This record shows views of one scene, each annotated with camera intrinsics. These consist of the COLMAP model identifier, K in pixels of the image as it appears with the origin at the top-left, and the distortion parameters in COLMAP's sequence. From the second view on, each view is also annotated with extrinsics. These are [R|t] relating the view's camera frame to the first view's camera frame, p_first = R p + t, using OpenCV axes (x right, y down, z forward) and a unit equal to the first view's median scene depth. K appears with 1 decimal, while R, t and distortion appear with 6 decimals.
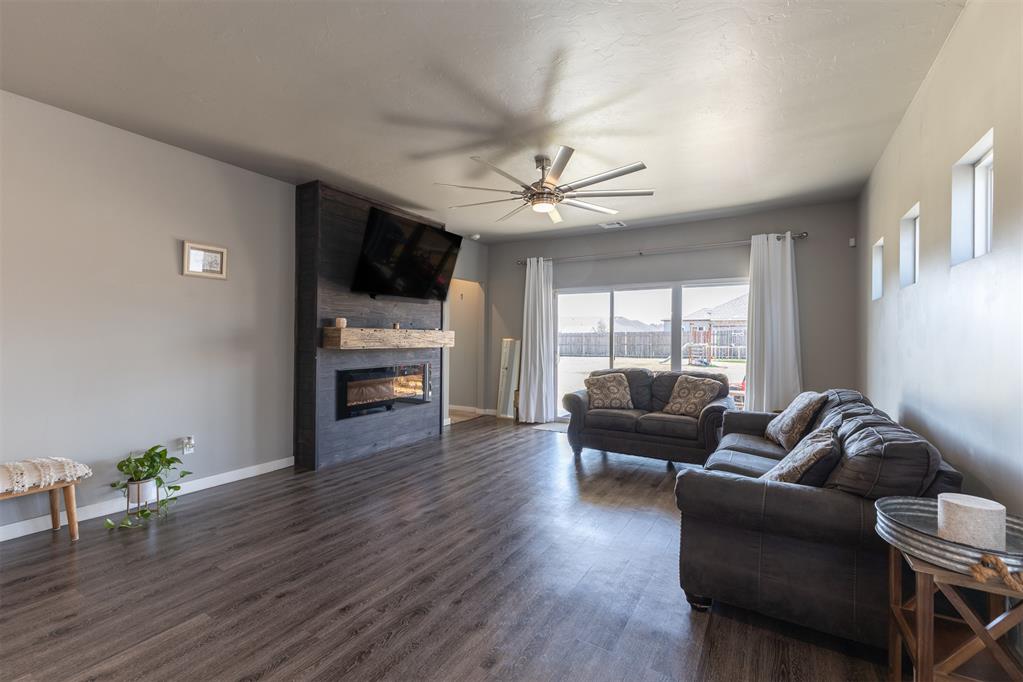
lens RADIAL K [[446.0, 0, 507.2], [0, 446.0, 342.6], [0, 0, 1]] dist [0.014553, -0.000431]
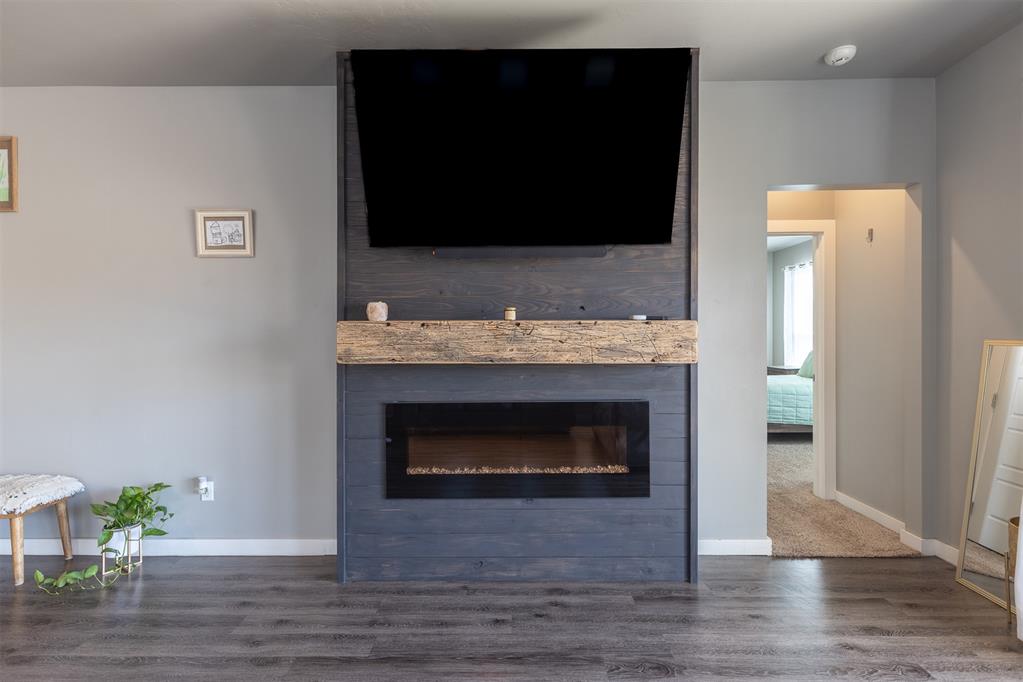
lens RADIAL K [[487.2, 0, 512.8], [0, 487.2, 340.1], [0, 0, 1]] dist [-0.001385, -0.001327]
pose [[0.517429, 0.000572, -0.855726, 0.172078], [-0.000950, 1.000000, 0.000094, -0.011182], [0.855726, 0.000765, 0.517429, 0.773898]]
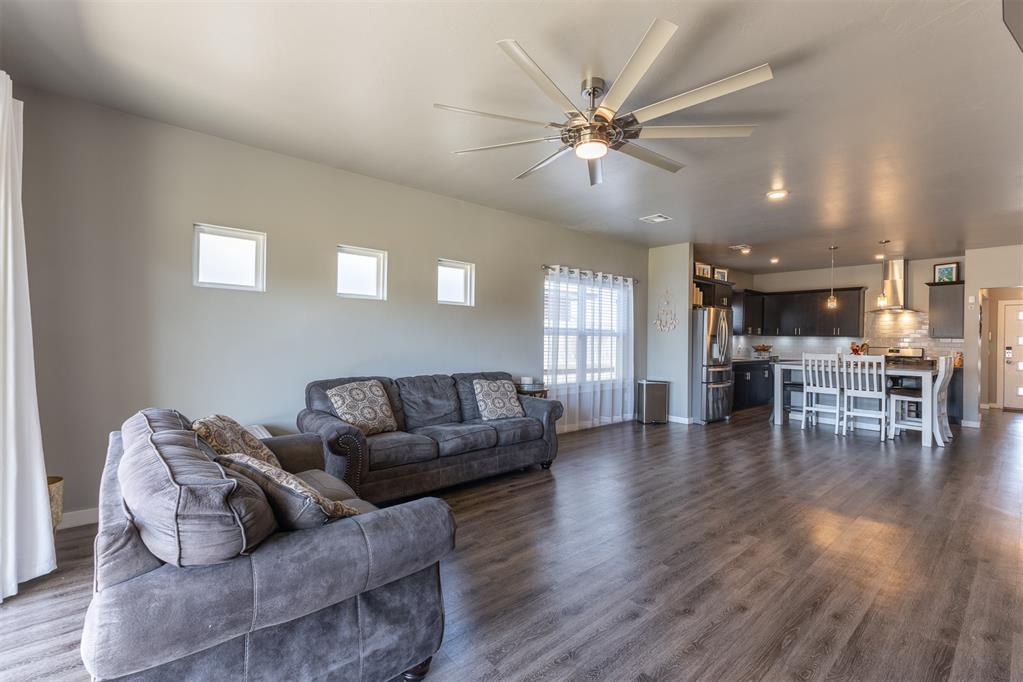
lens RADIAL K [[446.0, 0, 511.6], [0, 446.0, 336.9], [0, 0, 1]] dist [0.014553, -0.000431]
pose [[-0.953750, -0.014719, 0.300242, -0.014323], [-0.012036, 0.999869, 0.010782, -0.015673], [-0.300361, 0.006670, -0.953802, 1.328498]]
